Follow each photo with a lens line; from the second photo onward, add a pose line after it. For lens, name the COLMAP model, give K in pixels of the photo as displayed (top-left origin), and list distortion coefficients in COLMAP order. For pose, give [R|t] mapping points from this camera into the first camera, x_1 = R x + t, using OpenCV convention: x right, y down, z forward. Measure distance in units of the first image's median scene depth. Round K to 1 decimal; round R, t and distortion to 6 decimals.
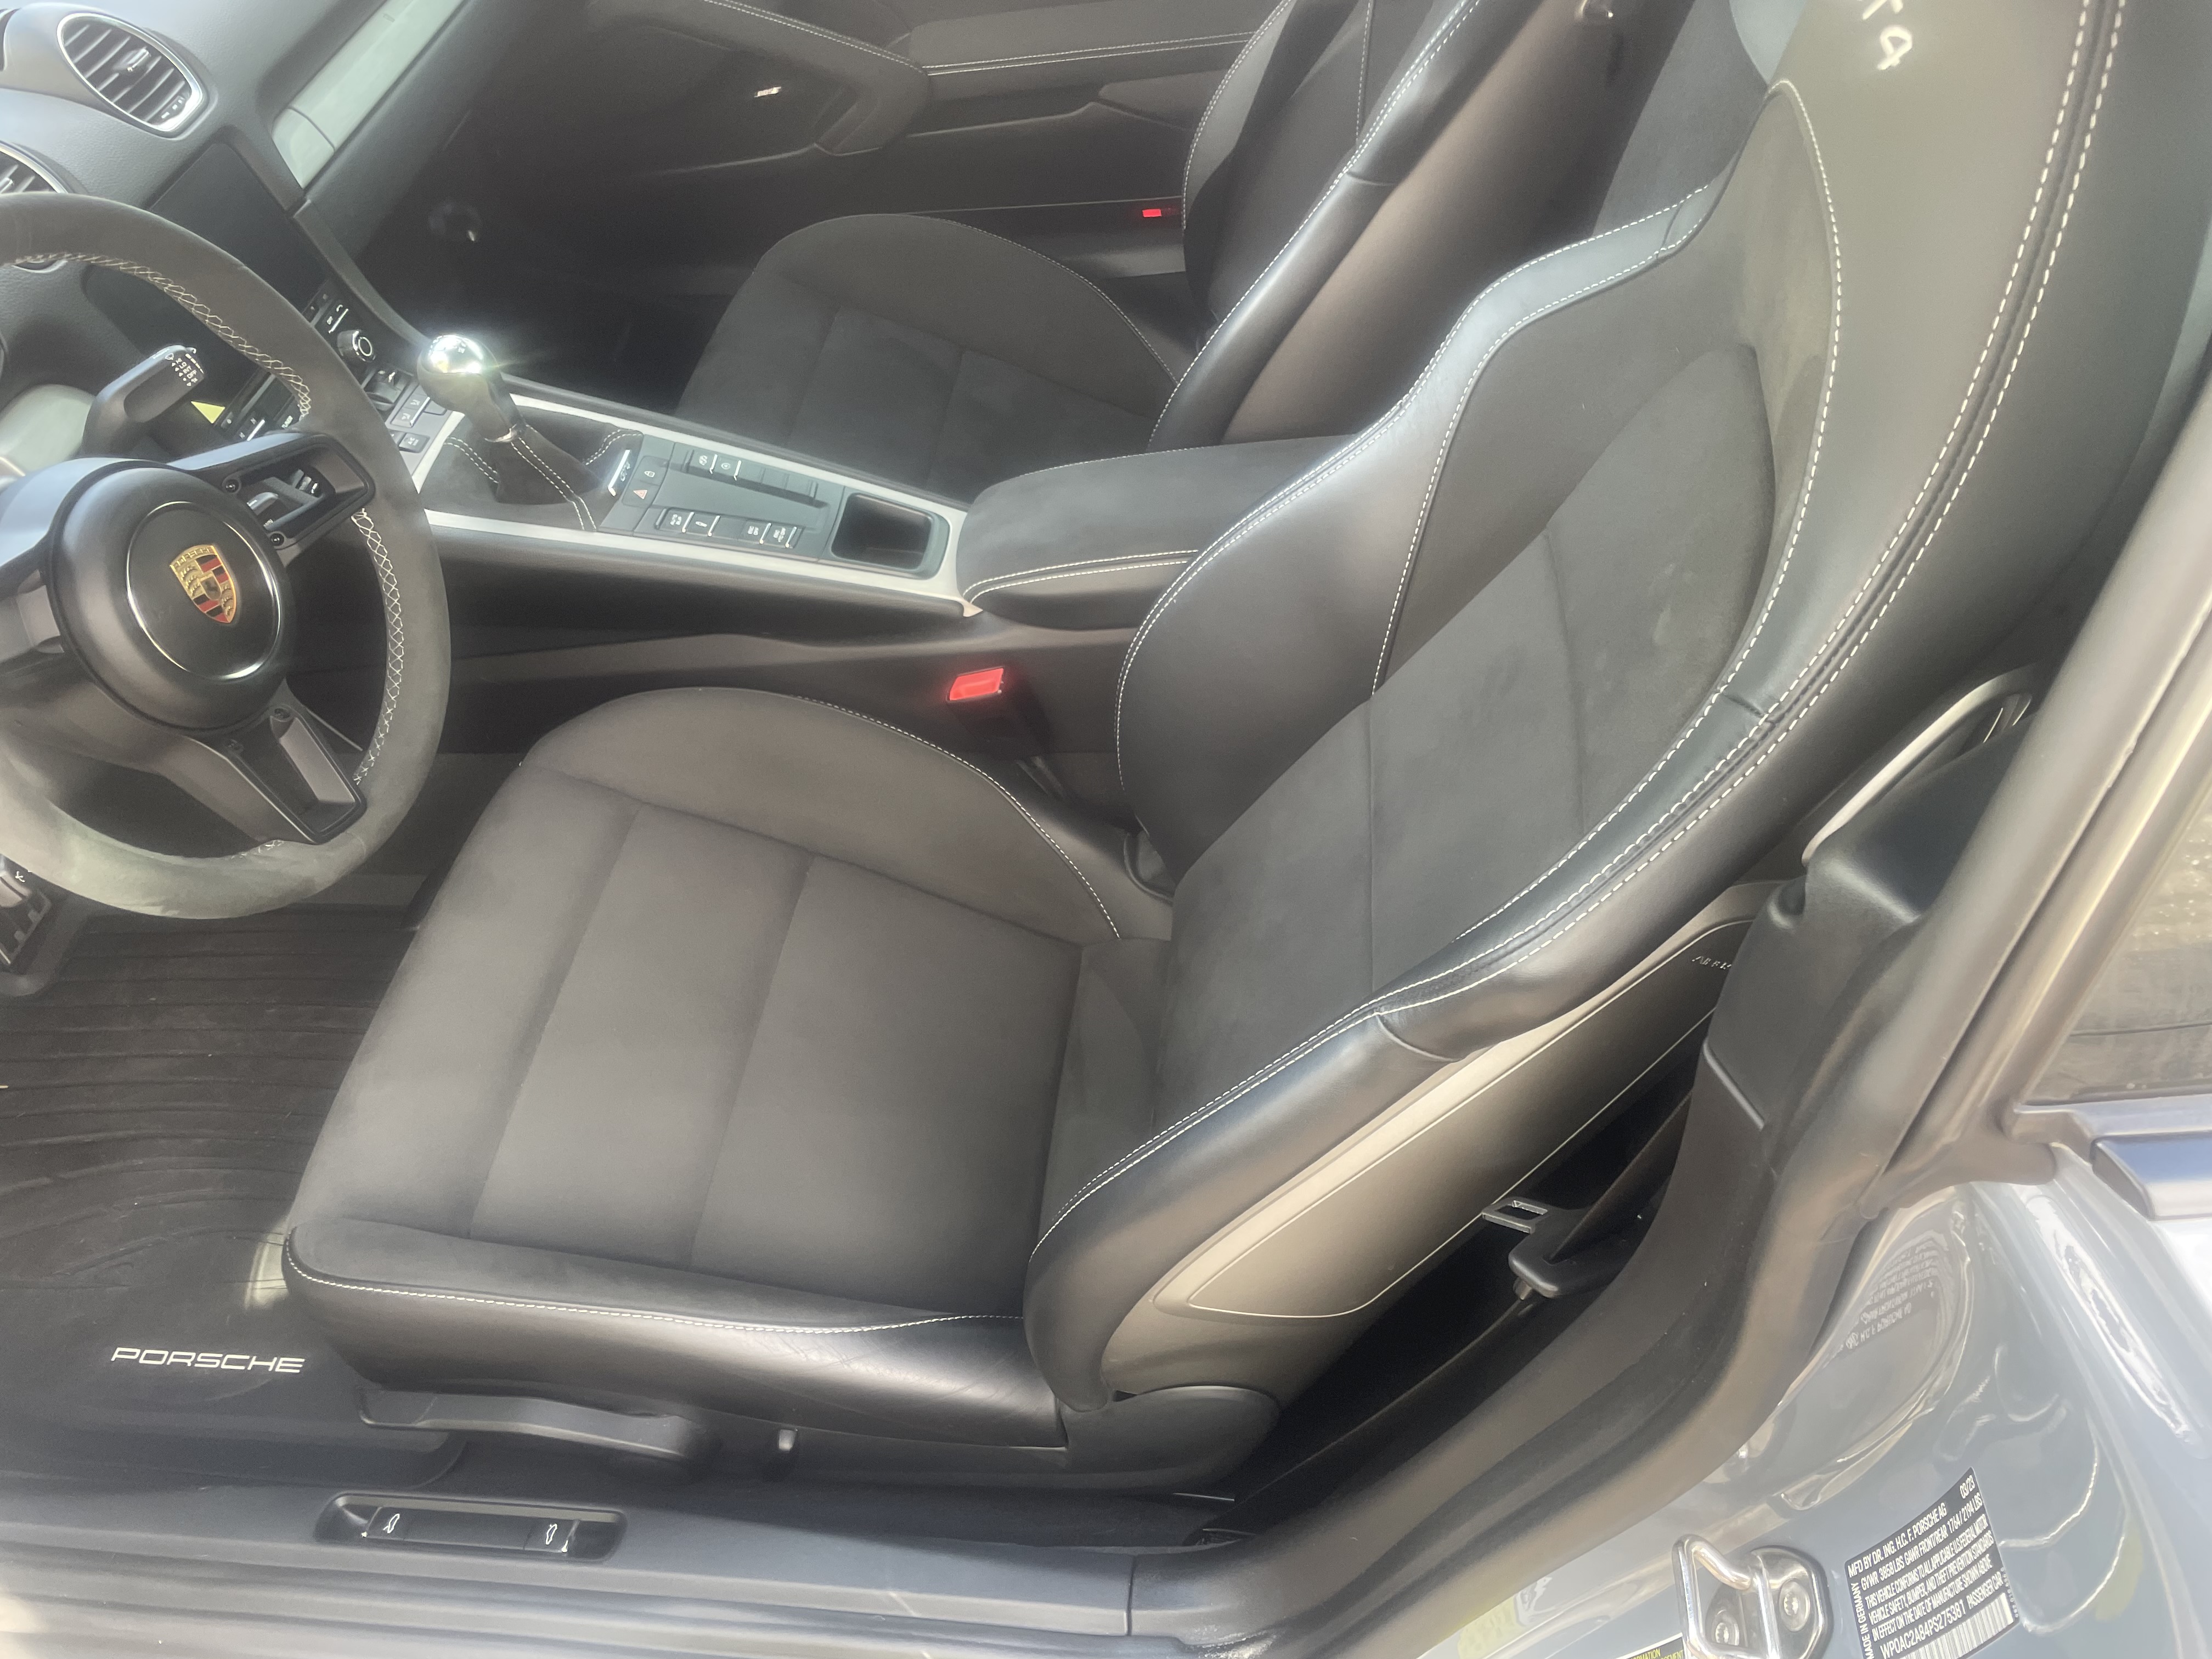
lens RADIAL K [[1728.9, 0, 1101.5], [0, 1728.9, 824.3], [0, 0, 1]] dist [0.062796, -0.057305]
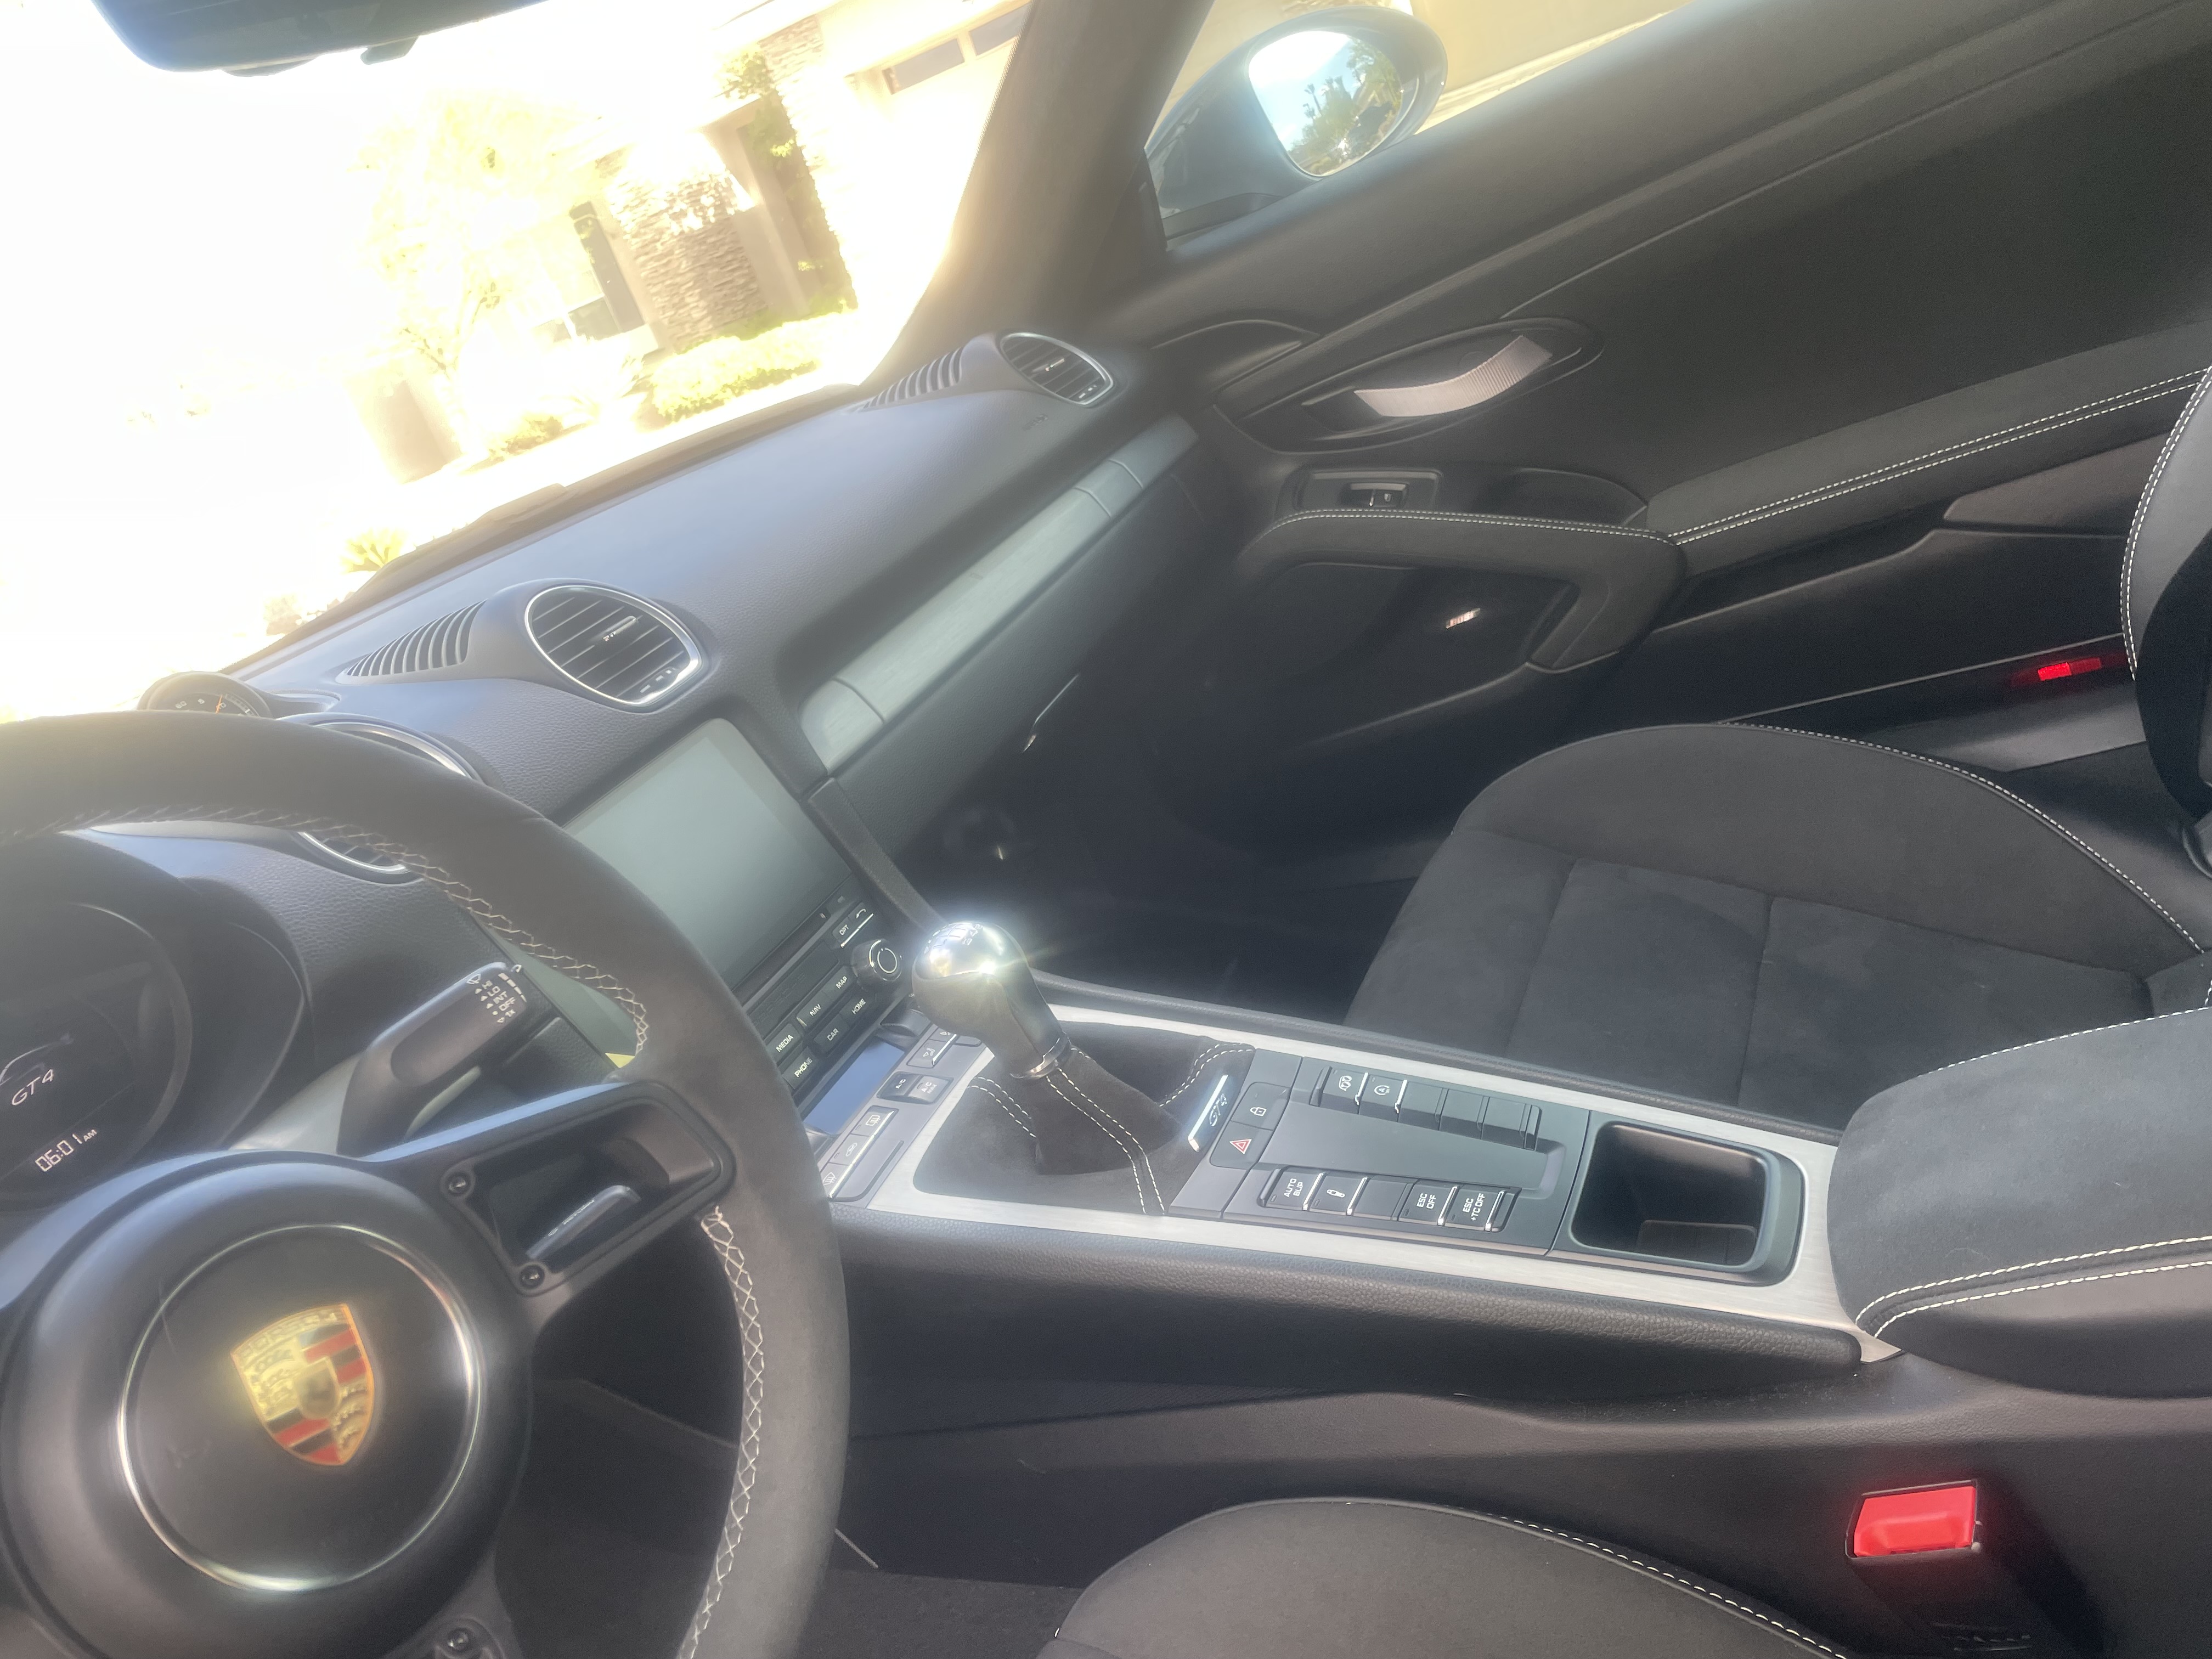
lens RADIAL K [[1728.9, 0, 1101.5], [0, 1728.9, 824.3], [0, 0, 1]] dist [0.062796, -0.057305]
pose [[0.905333, -0.130522, -0.404149, -0.054175], [-0.021402, 0.936374, -0.350351, -0.084655], [0.424163, 0.325834, 0.844937, 0.445429]]
